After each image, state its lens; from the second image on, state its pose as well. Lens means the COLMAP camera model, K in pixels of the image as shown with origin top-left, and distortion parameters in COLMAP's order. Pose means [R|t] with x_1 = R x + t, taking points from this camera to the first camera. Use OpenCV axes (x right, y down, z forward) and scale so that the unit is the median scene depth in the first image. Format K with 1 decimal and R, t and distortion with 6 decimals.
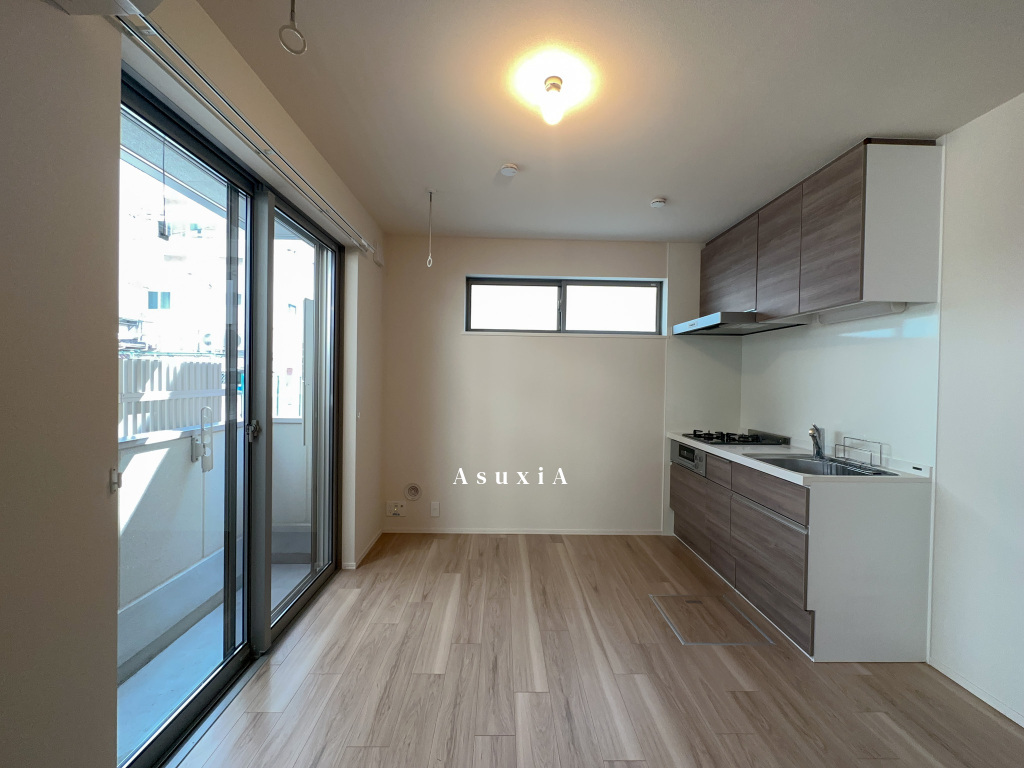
lens RADIAL K [[407.4, 0, 510.3], [0, 407.4, 383.6], [0, 0, 1]] dist [-0.002507, 0.000351]
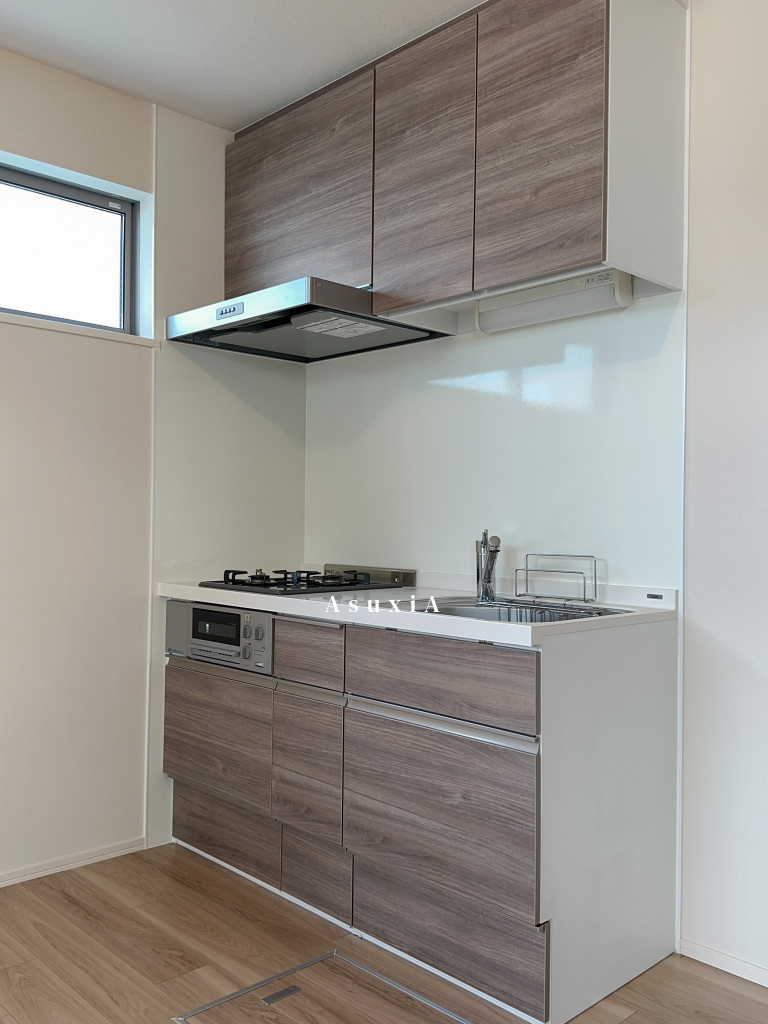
lens RADIAL K [[888.8, 0, 383.8], [0, 888.8, 515.3], [0, 0, 1]] dist [0.086646, -0.138190]
pose [[0.735879, -0.003990, 0.677101, -0.063226], [0.008775, 0.999955, -0.003645, 0.089126], [-0.677056, 0.008624, 0.735881, 0.318661]]
